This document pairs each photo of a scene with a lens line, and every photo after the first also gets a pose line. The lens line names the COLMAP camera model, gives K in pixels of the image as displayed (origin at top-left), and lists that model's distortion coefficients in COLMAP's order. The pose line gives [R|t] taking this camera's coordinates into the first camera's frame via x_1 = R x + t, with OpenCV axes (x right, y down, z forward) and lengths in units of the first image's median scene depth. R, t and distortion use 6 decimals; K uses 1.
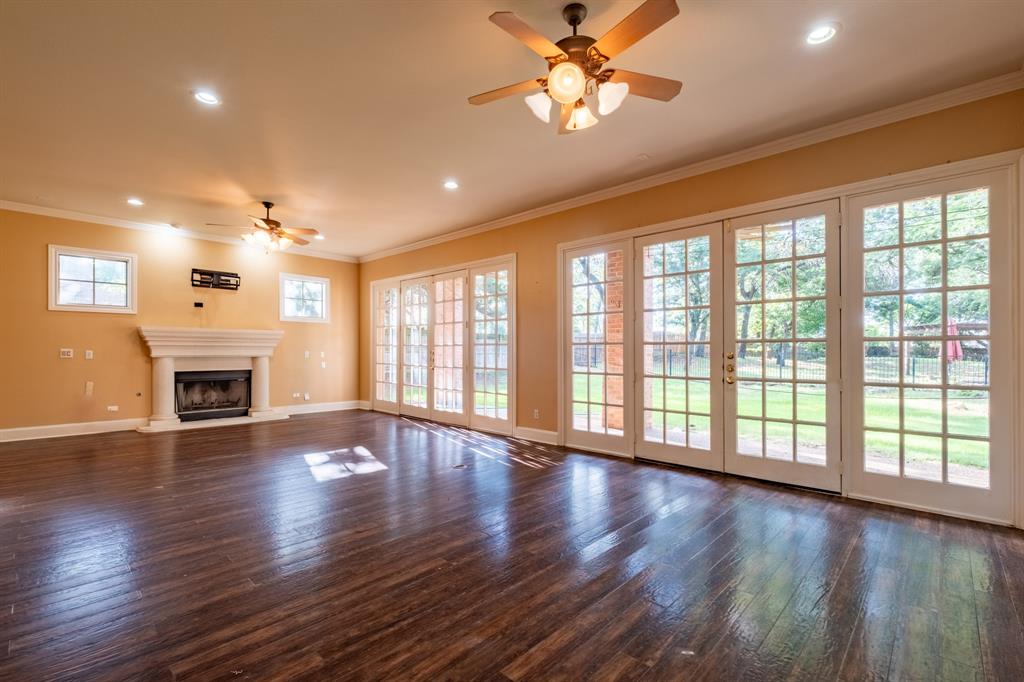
lens RADIAL K [[459.1, 0, 519.0], [0, 459.1, 346.9], [0, 0, 1]] dist [0.013176, -0.006524]
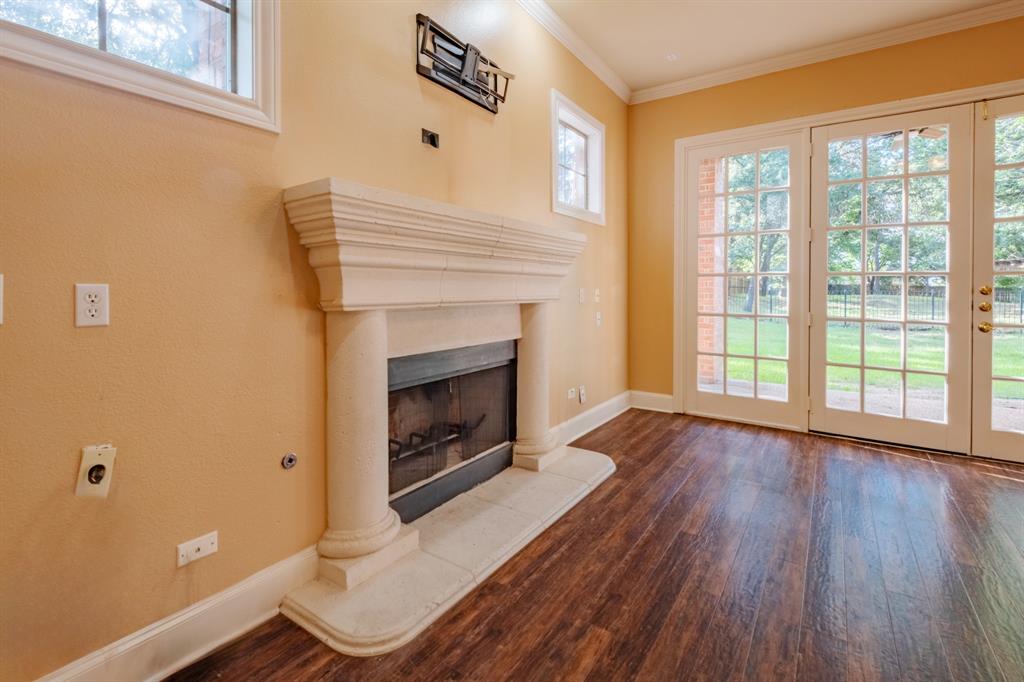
lens RADIAL K [[459.1, 0, 503.1], [0, 459.1, 288.7], [0, 0, 1]] dist [0.013176, -0.006524]
pose [[0.988913, 0.000109, 0.148496, -0.307819], [-0.001657, 0.999946, 0.010302, 0.003109], [-0.148487, -0.010434, 0.988859, 0.305272]]
